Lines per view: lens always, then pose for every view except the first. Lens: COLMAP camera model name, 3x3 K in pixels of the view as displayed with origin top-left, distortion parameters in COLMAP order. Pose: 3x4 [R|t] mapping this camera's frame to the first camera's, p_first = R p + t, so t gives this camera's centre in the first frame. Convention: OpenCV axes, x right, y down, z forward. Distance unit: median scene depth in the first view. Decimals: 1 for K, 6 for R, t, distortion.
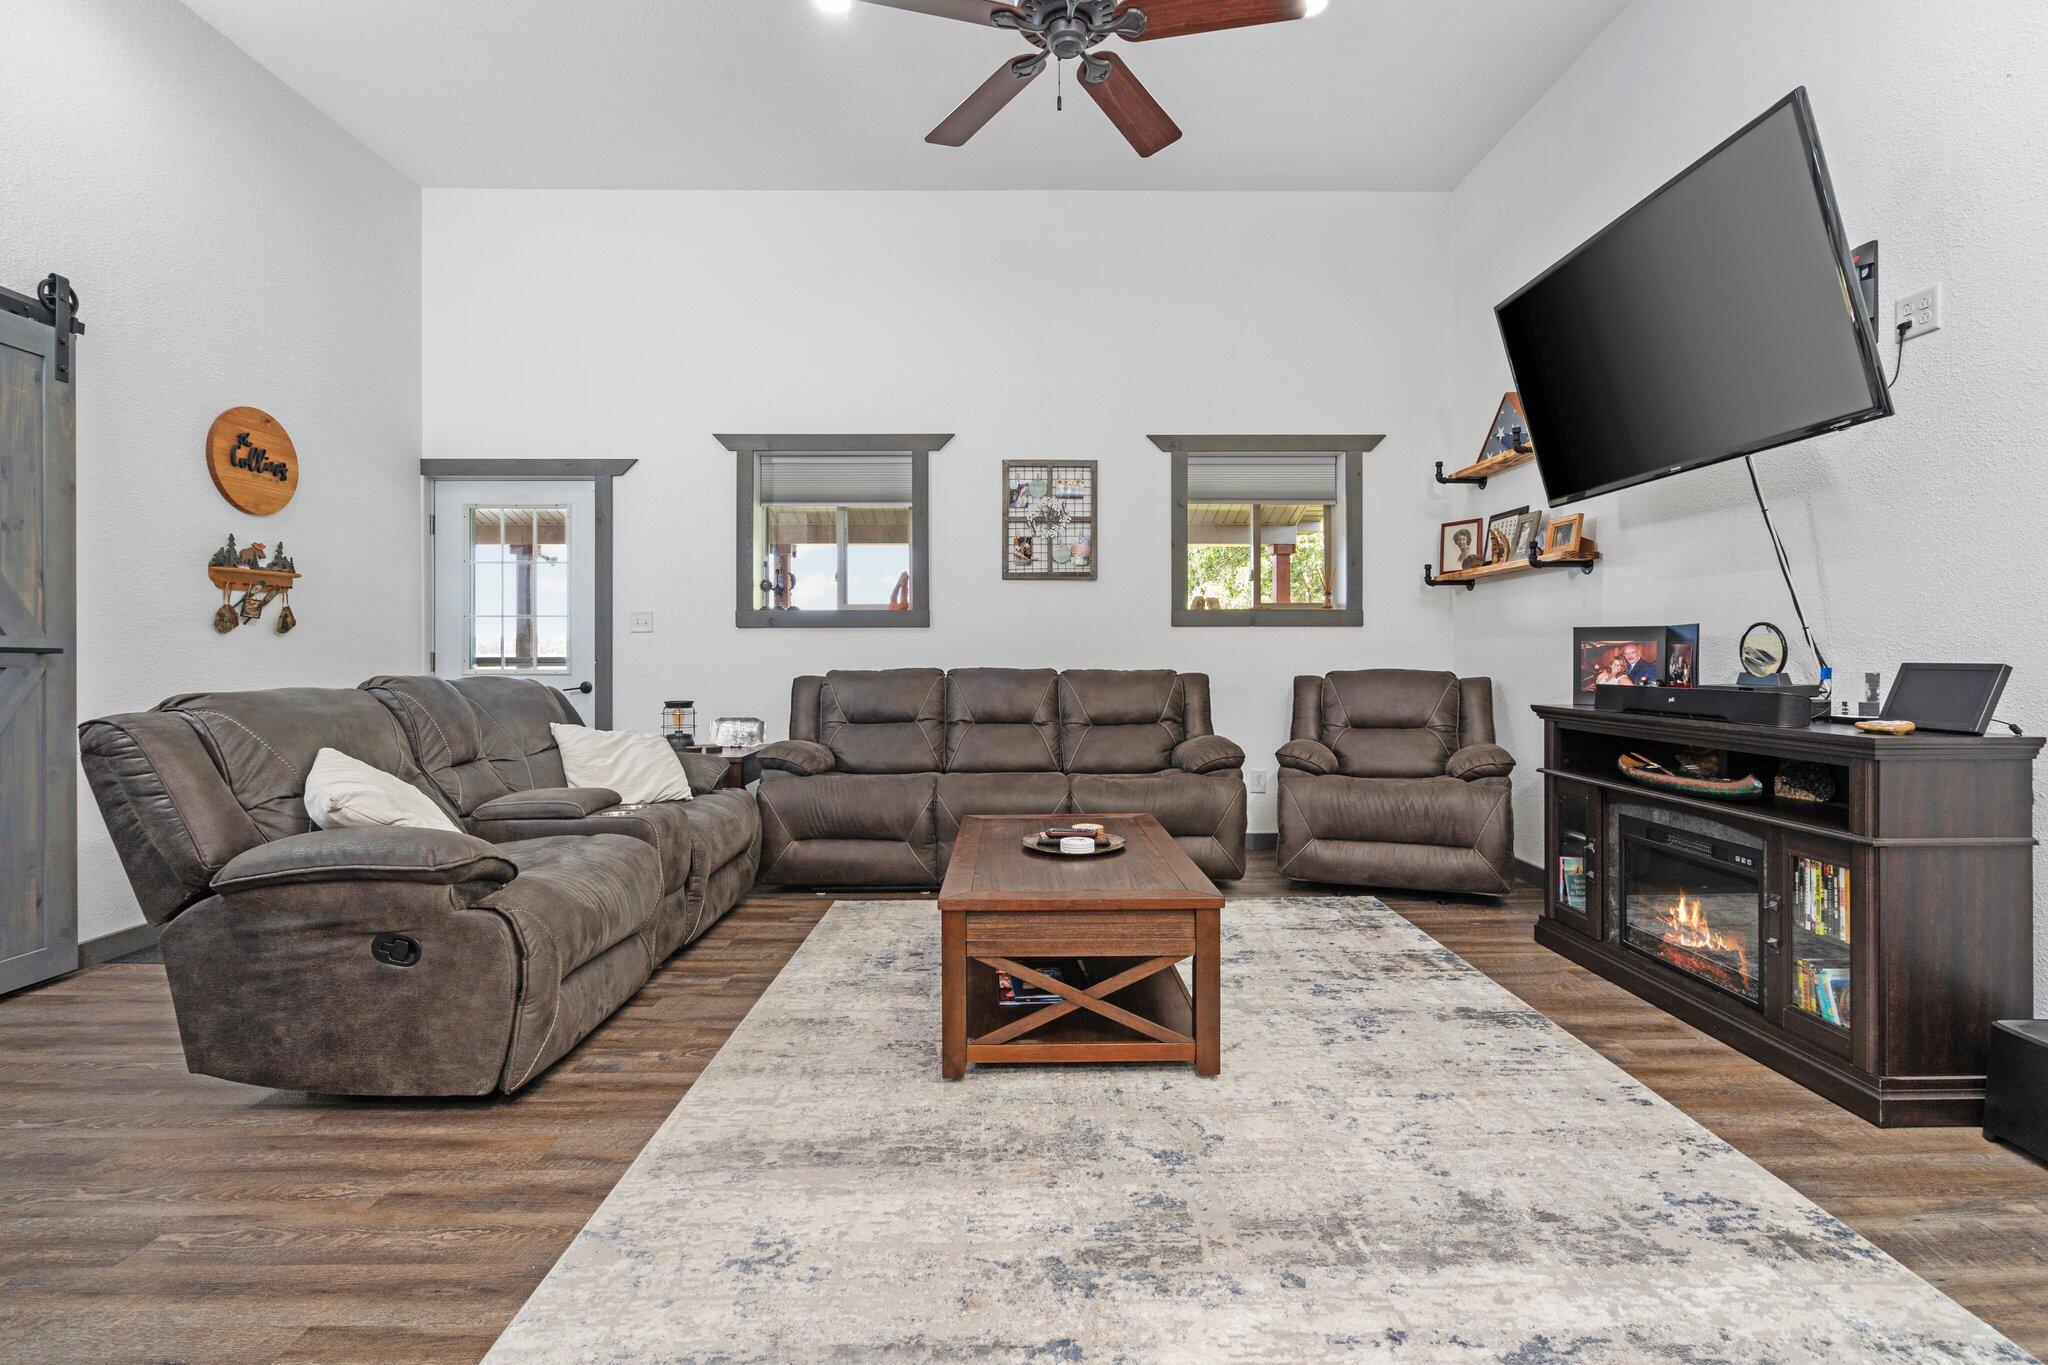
lens RADIAL K [[937.2, 0, 1025.8], [0, 937.2, 660.0], [0, 0, 1]] dist [-0.007289, 0.001537]
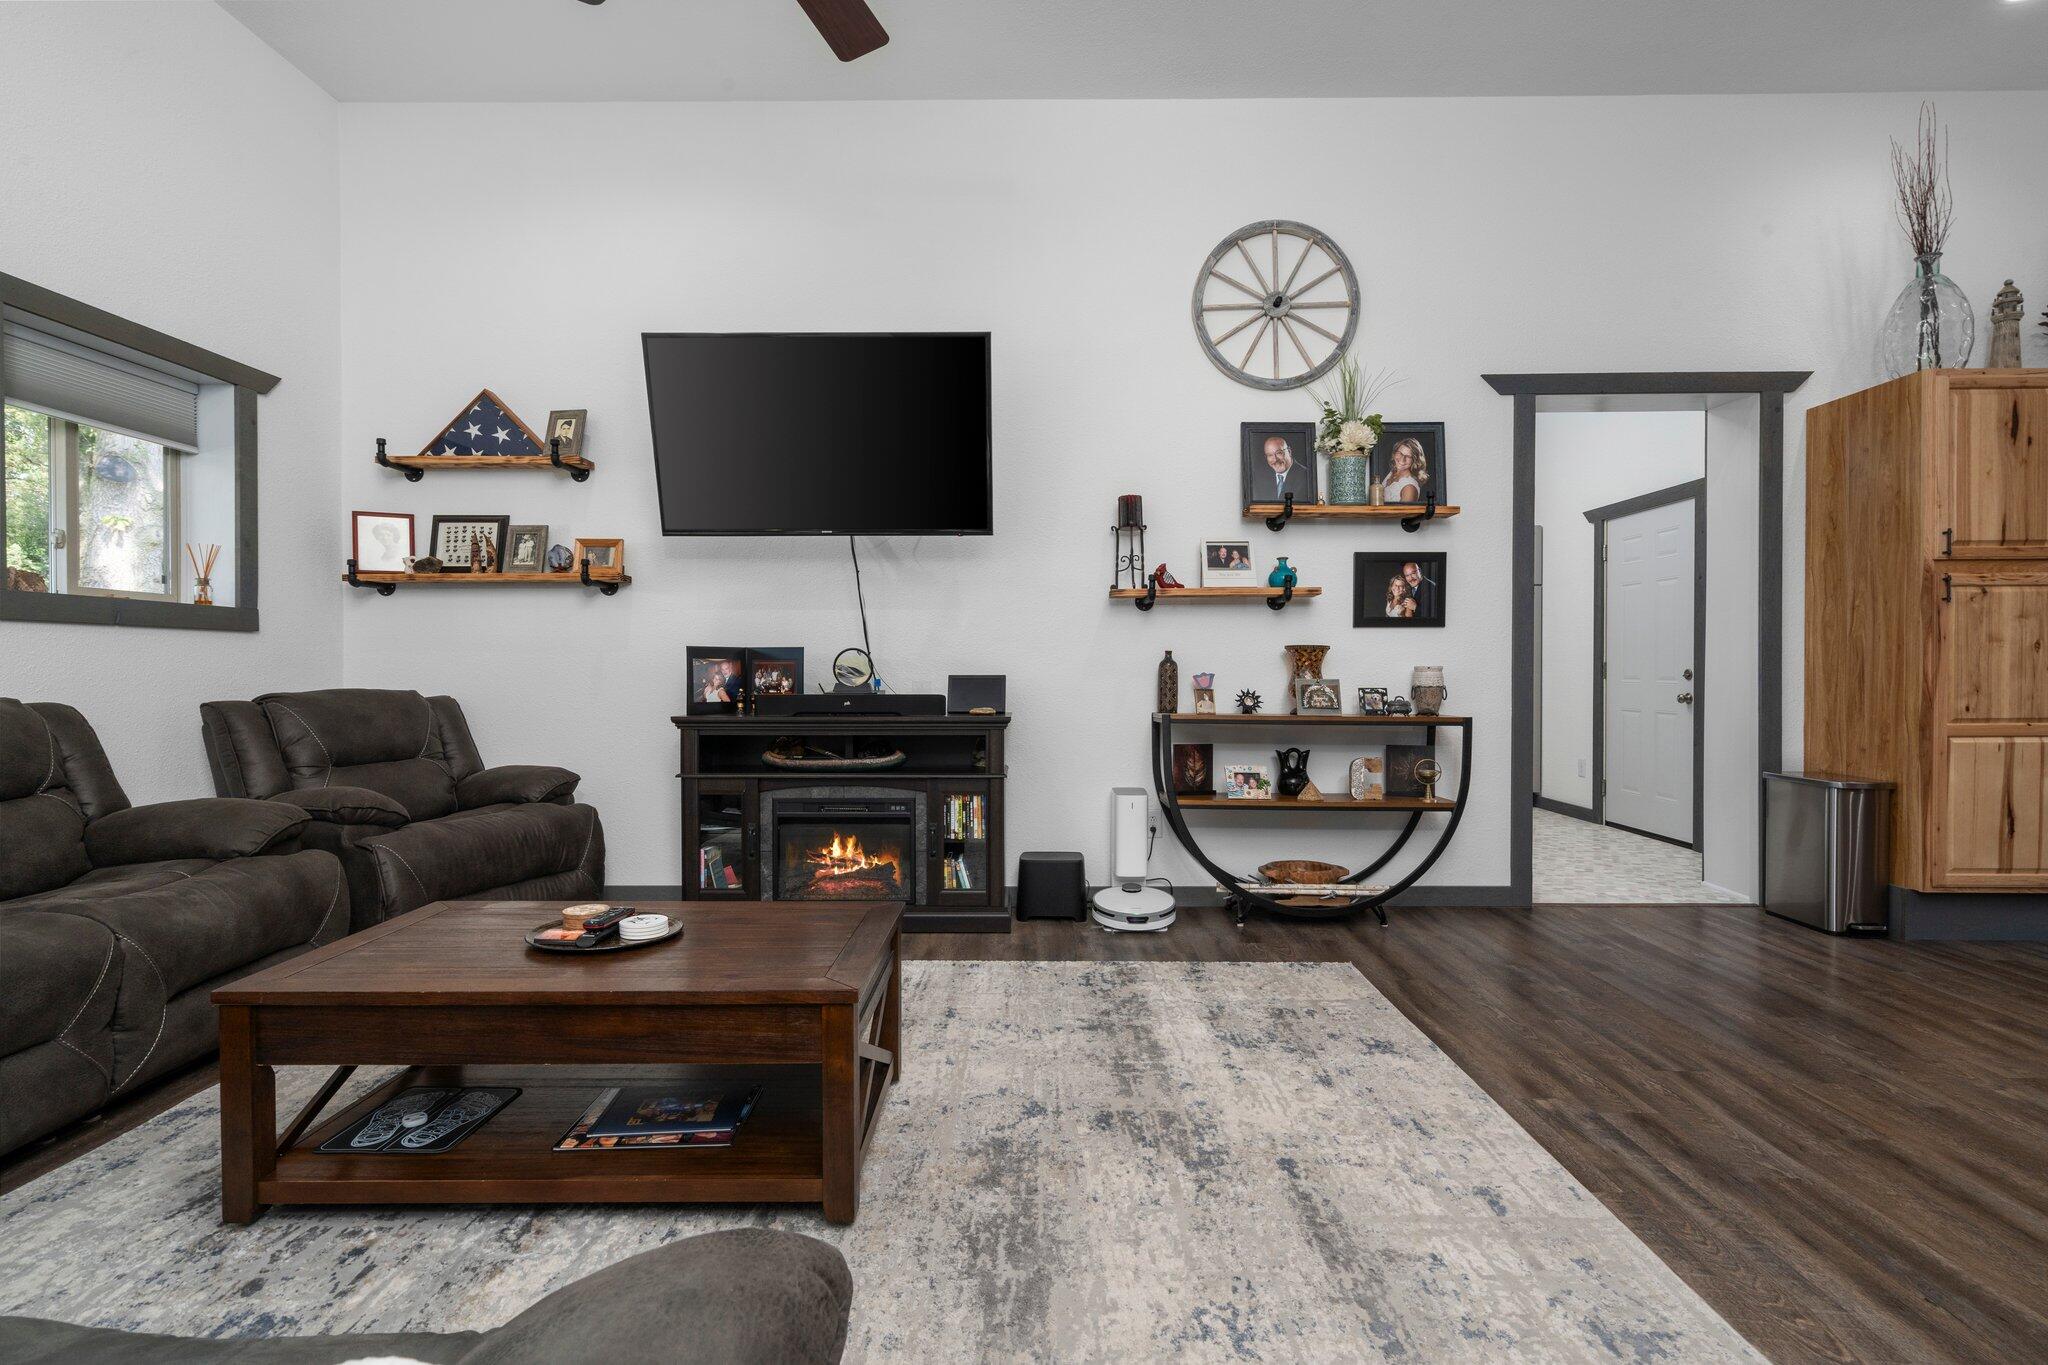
lens RADIAL K [[987.0, 0, 1034.1], [0, 987.0, 678.9], [0, 0, 1]] dist [0.001166, 0.000435]
pose [[0.009427, -0.008487, 0.999920, -0.632188], [0.005266, 0.999951, 0.008438, -0.003646], [-0.999942, 0.005186, 0.009471, 0.595988]]
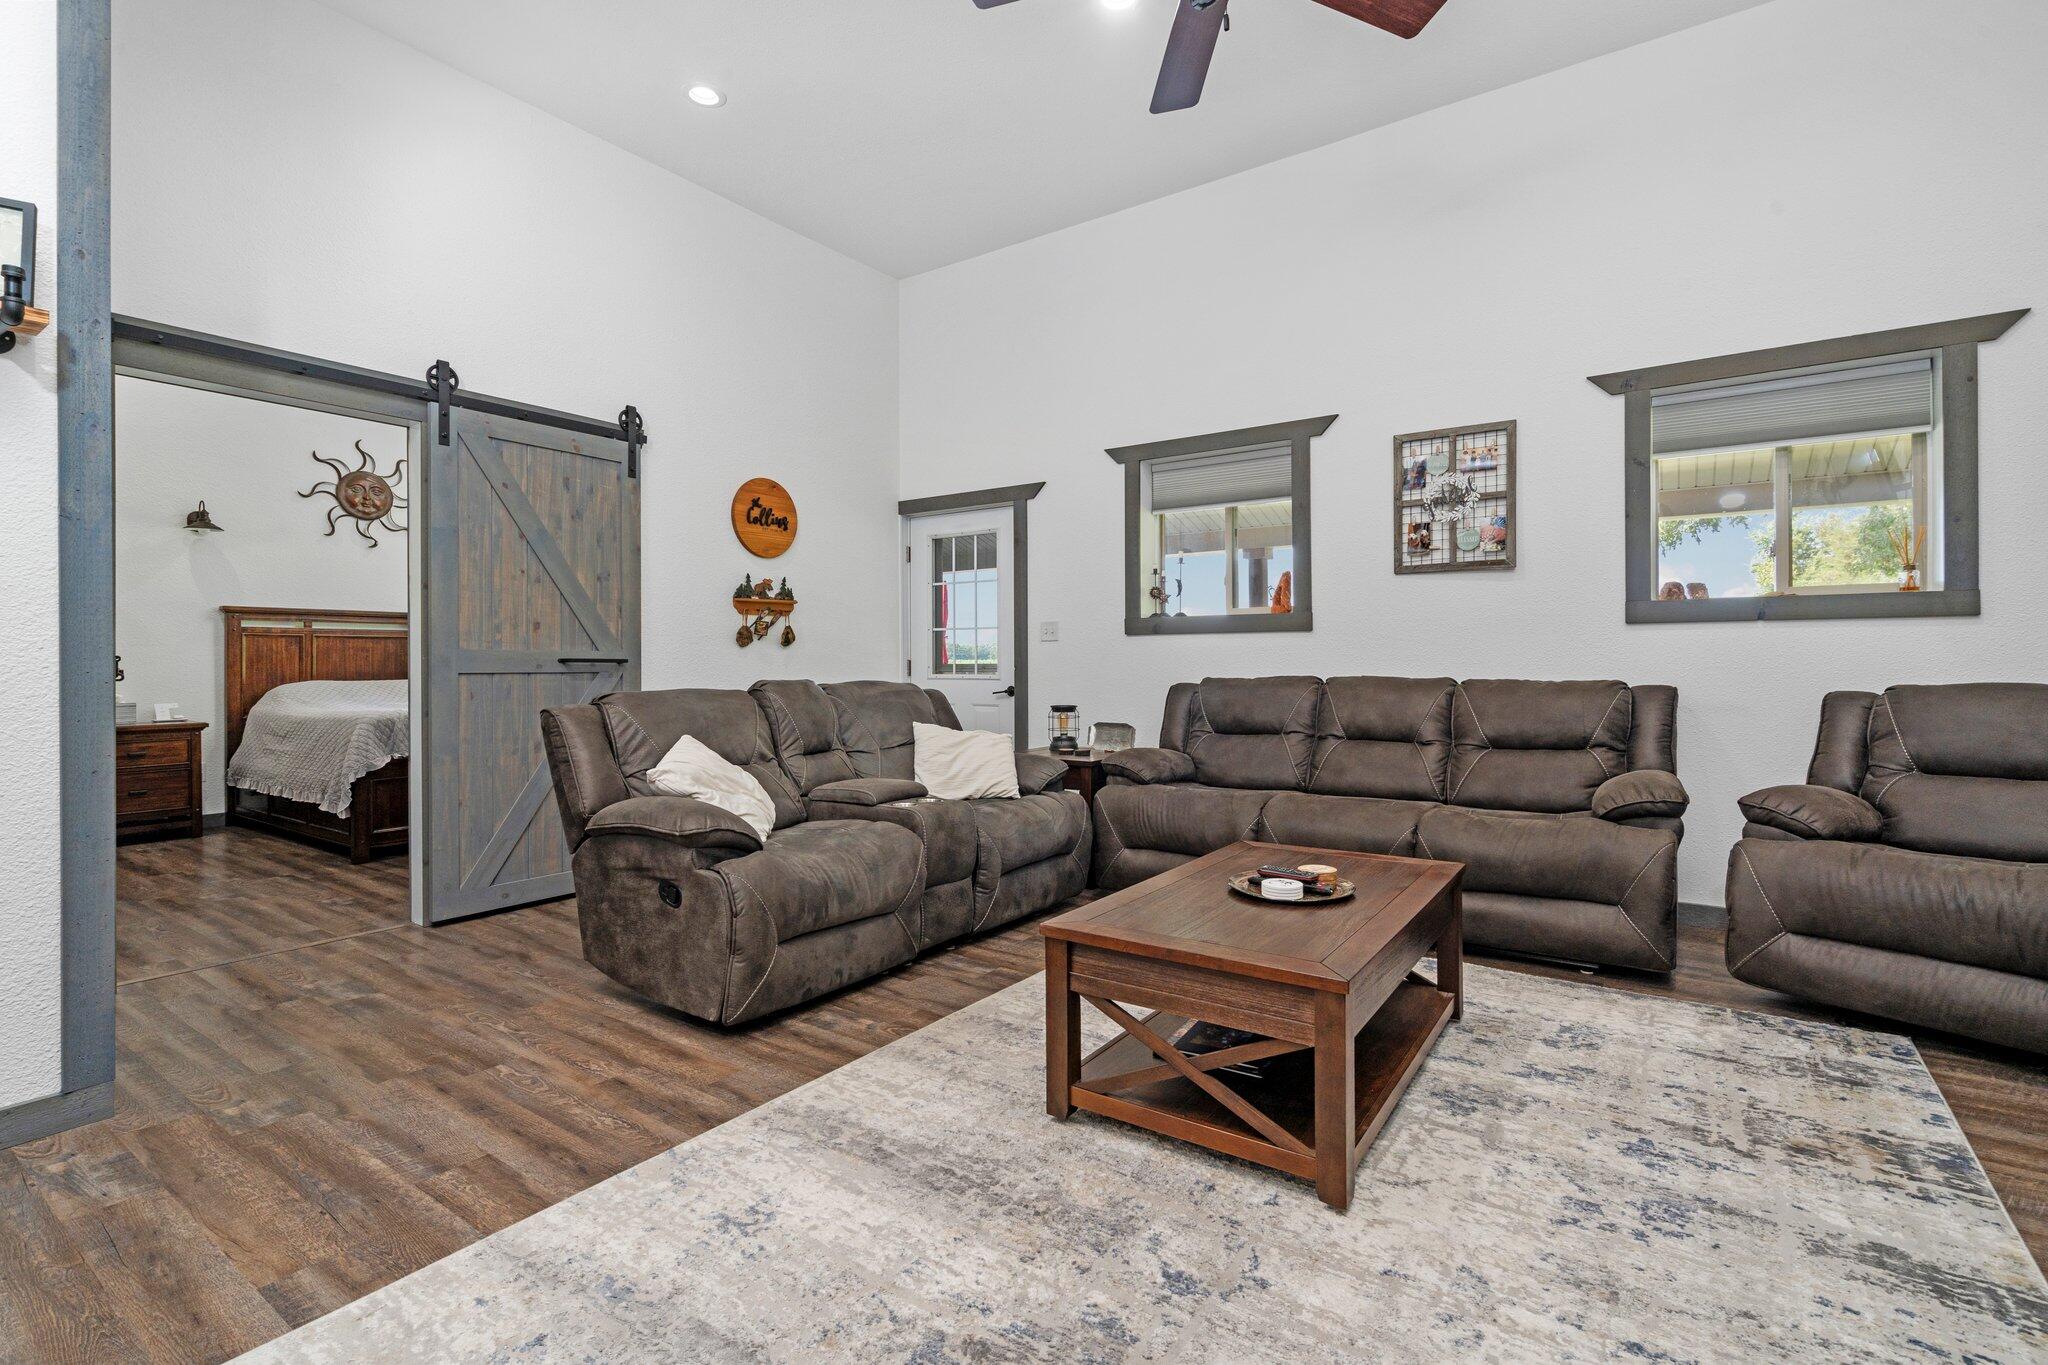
lens RADIAL K [[937.2, 0, 1025.8], [0, 937.2, 660.0], [0, 0, 1]] dist [-0.007289, 0.001537]
pose [[0.811492, -0.002054, -0.584359, 0.315566], [-0.000522, 0.999991, -0.004240, -0.004688], [0.584363, 0.003746, 0.811484, 0.156064]]
